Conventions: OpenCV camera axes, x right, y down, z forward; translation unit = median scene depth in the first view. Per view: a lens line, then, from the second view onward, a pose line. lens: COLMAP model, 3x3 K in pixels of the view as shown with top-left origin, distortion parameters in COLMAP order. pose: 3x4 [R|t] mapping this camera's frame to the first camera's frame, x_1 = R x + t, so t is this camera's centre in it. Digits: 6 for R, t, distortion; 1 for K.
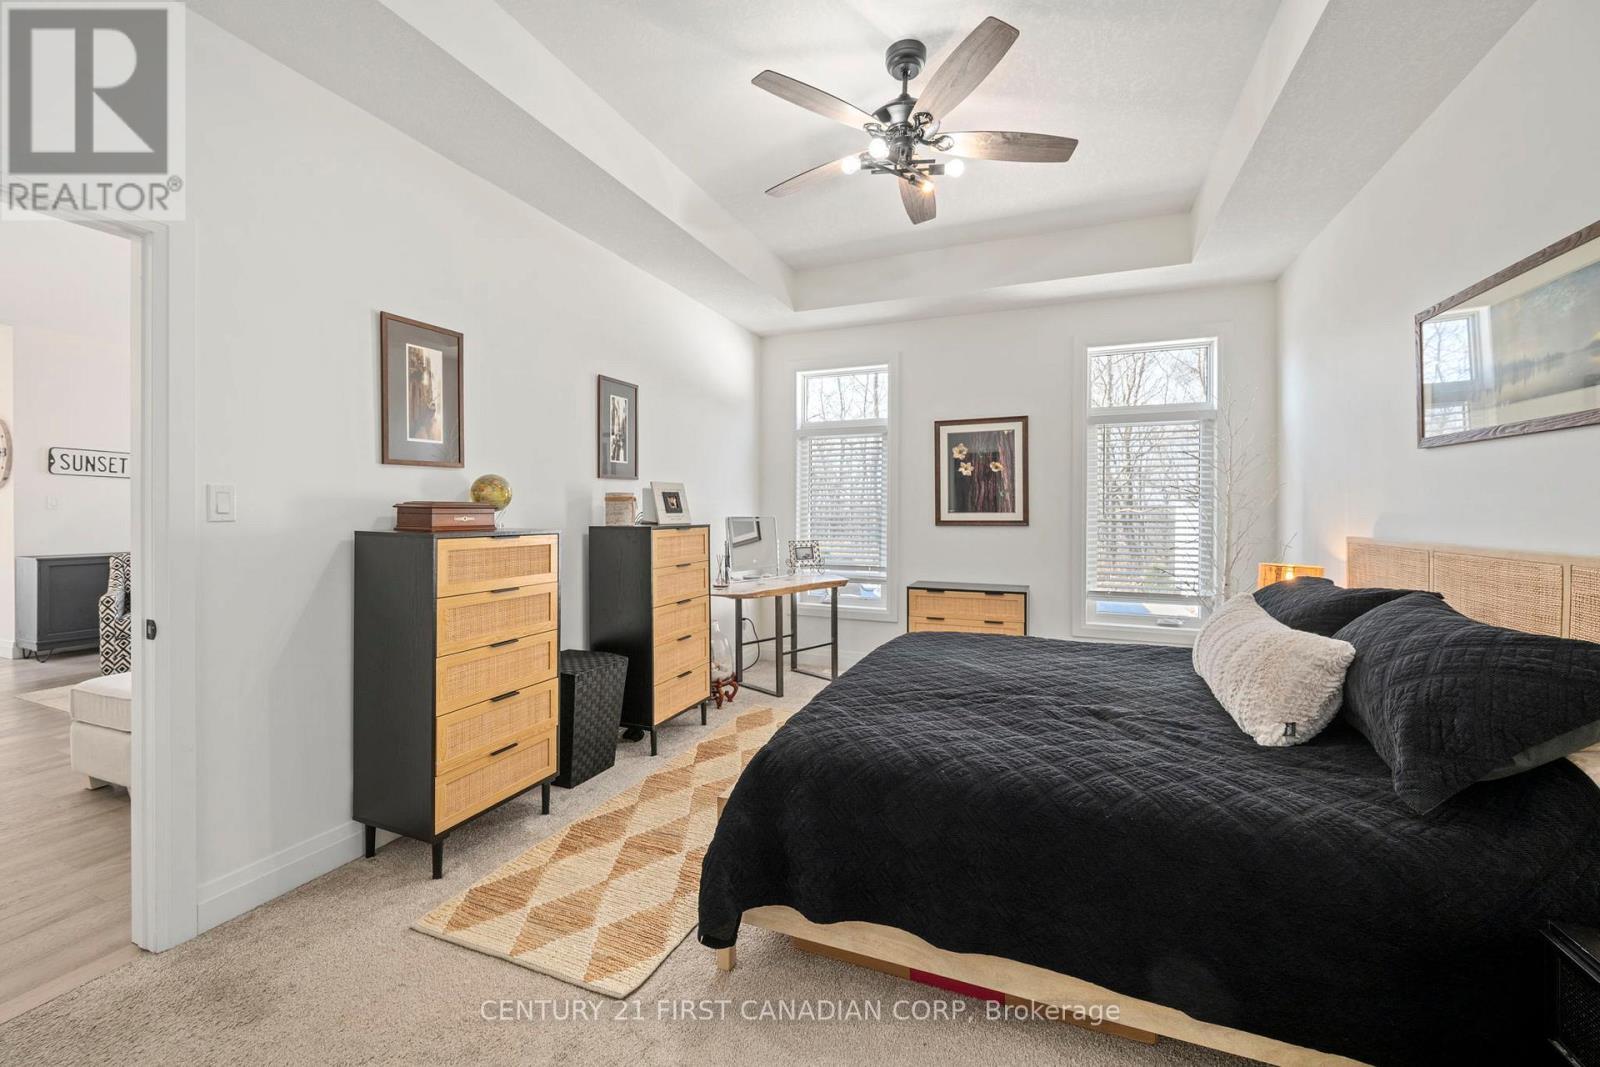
lens RADIAL K [[626.0, 0, 789.4], [0, 626.0, 513.8], [0, 0, 1]] dist [-0.001830, -0.000203]
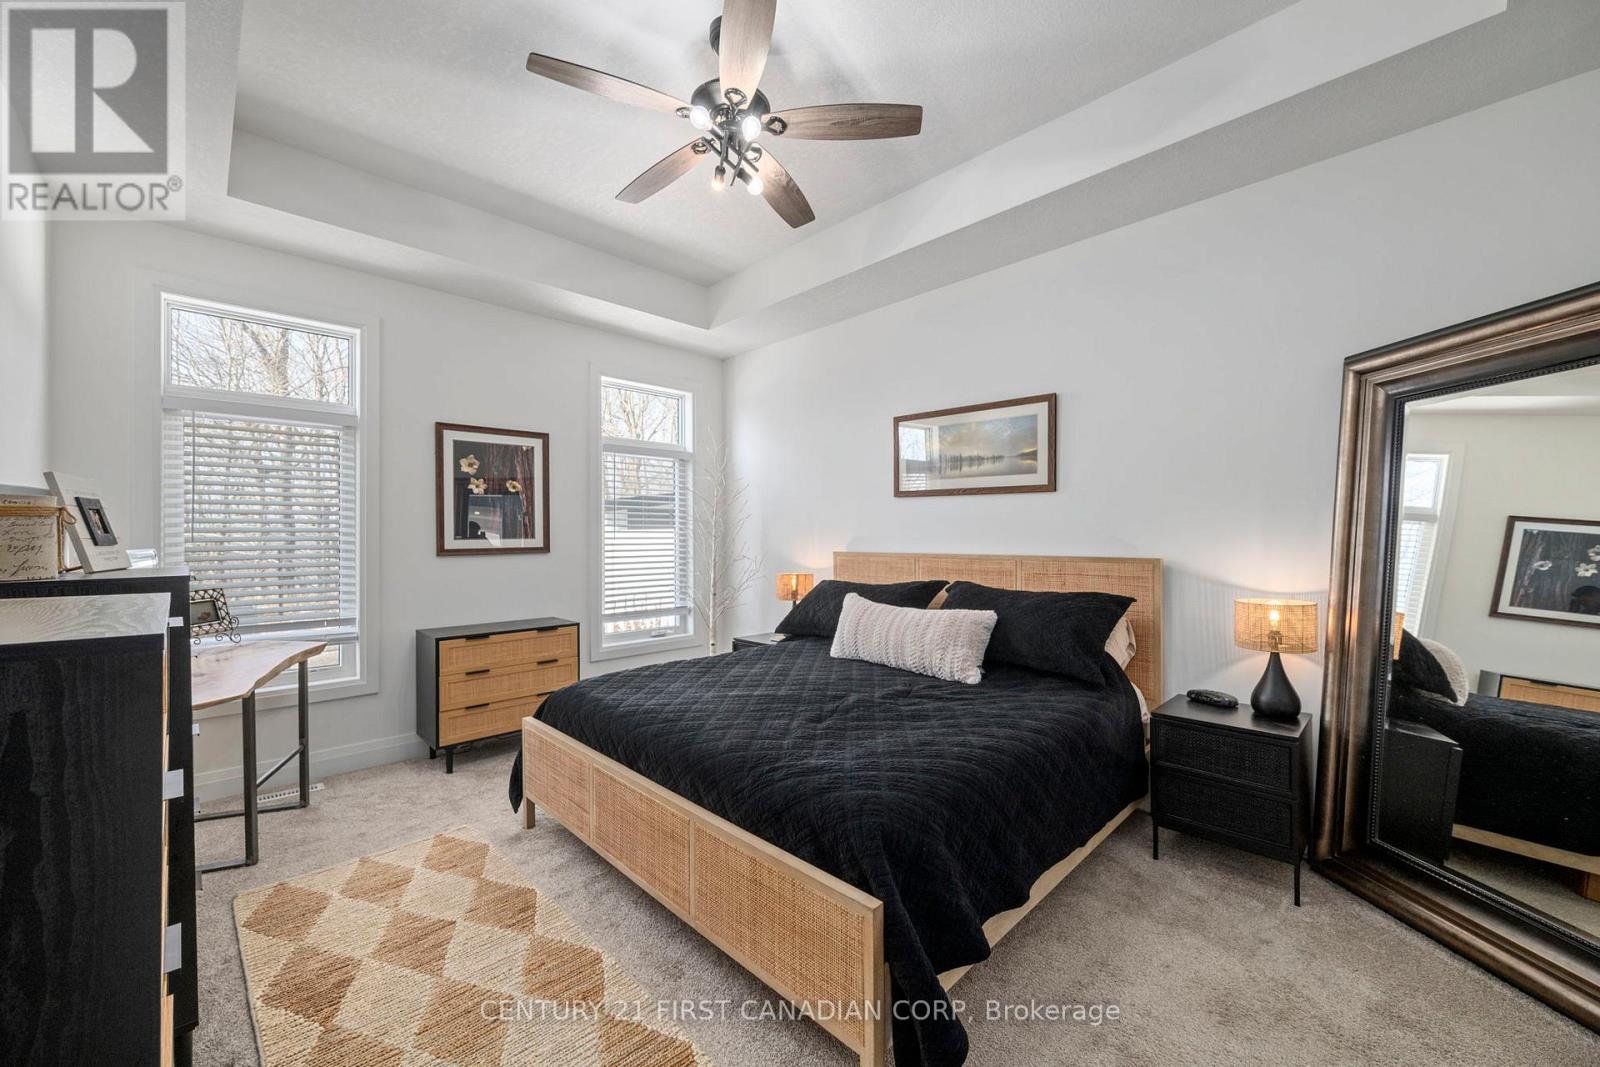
lens RADIAL K [[626.0, 0, 800.1], [0, 626.0, 534.2], [0, 0, 1]] dist [-0.001830, -0.000203]
pose [[0.395355, -0.002936, 0.918524, -0.320734], [0.010414, 0.999945, -0.001286, -0.002906], [-0.918469, 0.010074, 0.395364, 0.291919]]
